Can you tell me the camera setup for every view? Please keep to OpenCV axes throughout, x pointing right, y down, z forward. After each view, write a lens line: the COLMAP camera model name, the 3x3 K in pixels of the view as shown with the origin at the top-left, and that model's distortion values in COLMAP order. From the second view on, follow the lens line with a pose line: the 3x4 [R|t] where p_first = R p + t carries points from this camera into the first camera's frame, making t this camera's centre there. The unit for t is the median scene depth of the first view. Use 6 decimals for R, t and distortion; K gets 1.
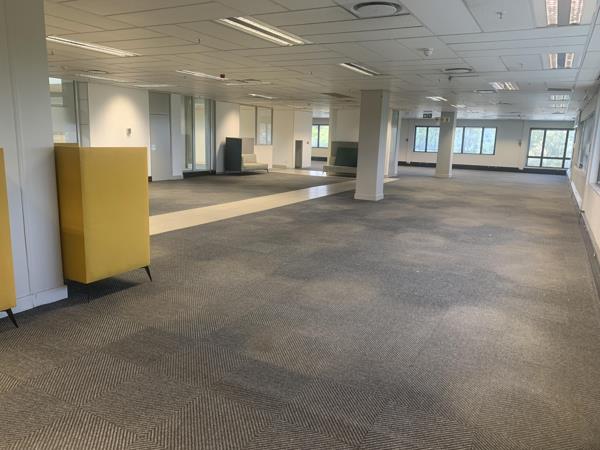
lens RADIAL K [[461.6, 0, 301.0], [0, 461.6, 225.9], [0, 0, 1]] dist [0.001744, -0.003442]
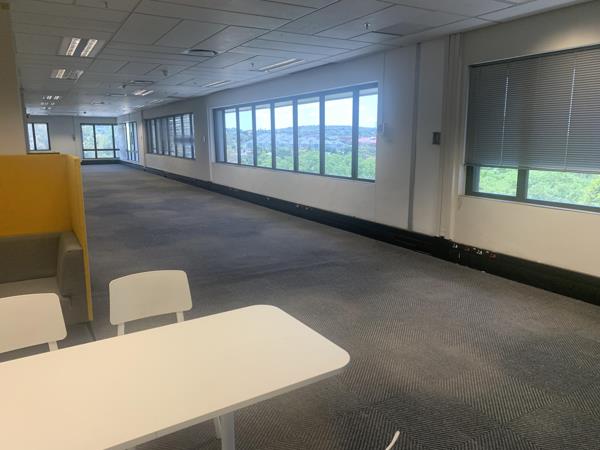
lens RADIAL K [[461.6, 0, 300.8], [0, 461.6, 224.9], [0, 0, 1]] dist [0.001744, -0.003442]
pose [[0.527930, -0.187333, 0.828370, -0.180746], [0.178576, 0.978050, 0.107374, -0.001487], [-0.830301, 0.091241, 0.549795, -0.013412]]
